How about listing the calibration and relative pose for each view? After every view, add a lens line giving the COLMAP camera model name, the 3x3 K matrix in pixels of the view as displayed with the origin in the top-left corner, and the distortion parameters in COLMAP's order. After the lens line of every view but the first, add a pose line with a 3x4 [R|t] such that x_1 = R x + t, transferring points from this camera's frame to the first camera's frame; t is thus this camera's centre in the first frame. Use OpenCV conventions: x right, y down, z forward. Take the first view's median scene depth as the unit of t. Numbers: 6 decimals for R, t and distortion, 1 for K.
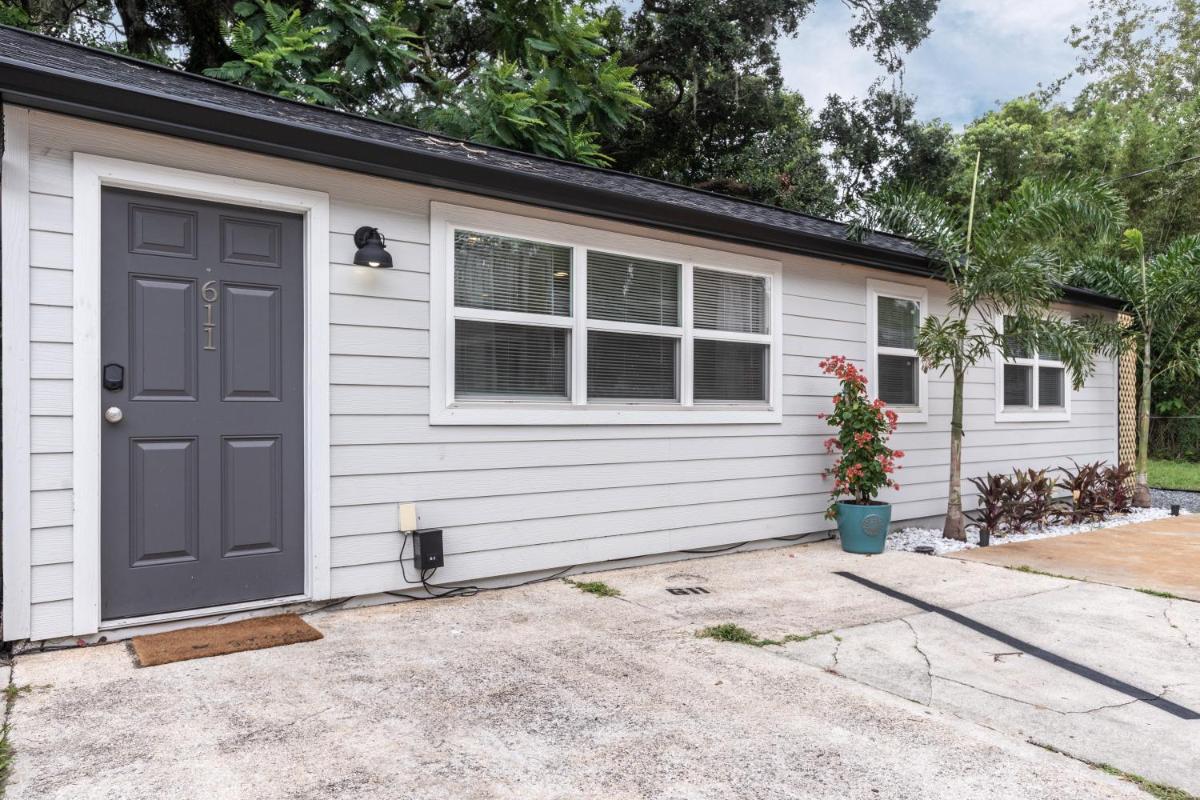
lens RADIAL K [[808.0, 0, 614.2], [0, 808.0, 415.2], [0, 0, 1]] dist [0.002531, 0.007955]
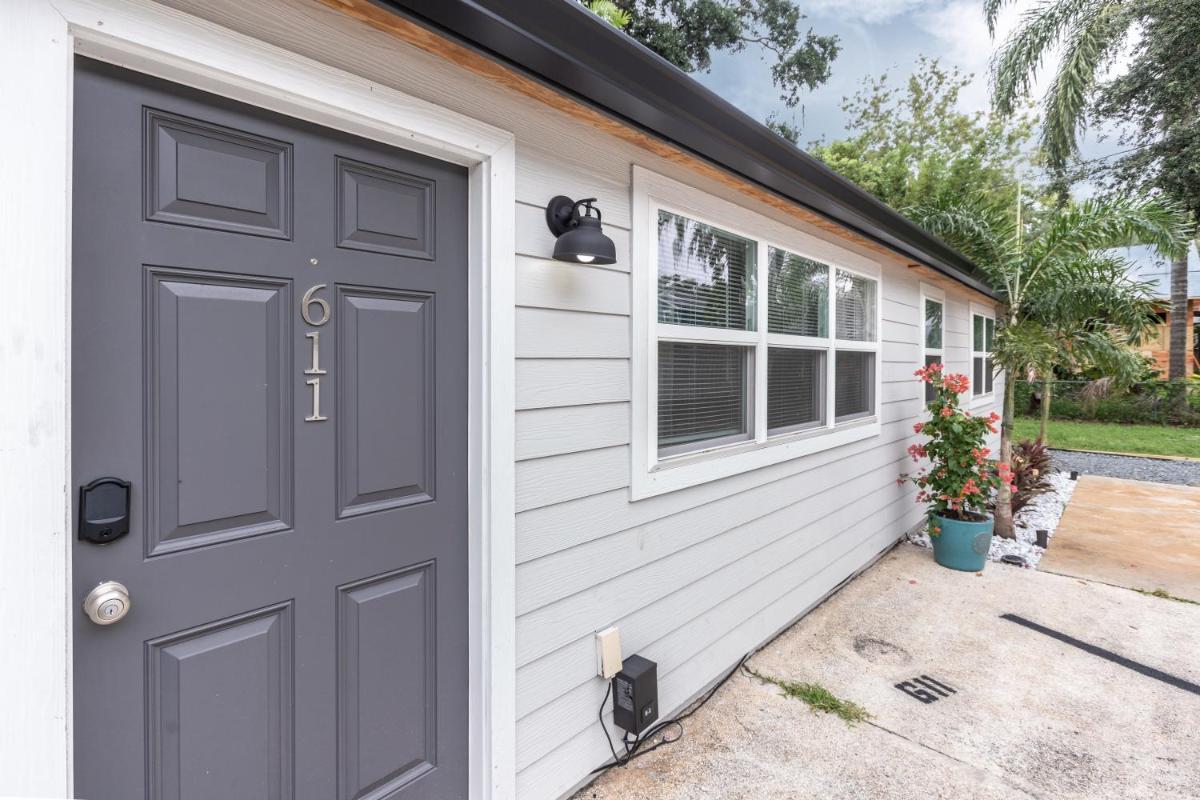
lens RADIAL K [[591.0, 0, 600.9], [0, 591.0, 363.3], [0, 0, 1]] dist [-0.011605, 0.004780]
pose [[0.983544, 0.004143, 0.180620, -0.335881], [-0.004771, 0.999984, 0.003039, -0.101678], [-0.180605, -0.003851, 0.983548, 0.522005]]
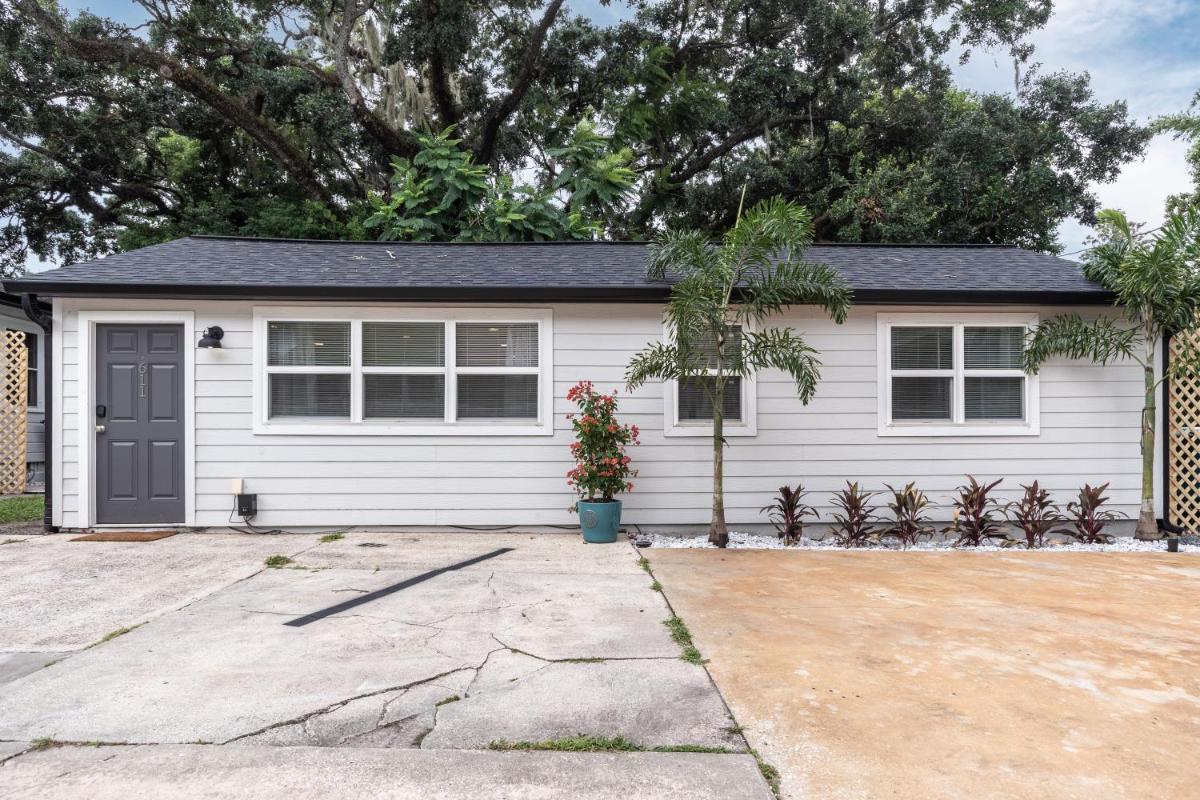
lens RADIAL K [[551.0, 0, 611.1], [0, 551.0, 432.1], [0, 0, 1]] dist [0.011646, 0.001406]
pose [[0.807340, -0.001323, -0.590085, 1.094080], [-0.000161, 0.999997, -0.002461, 0.009585], [0.590087, 0.002082, 0.807337, 0.483697]]
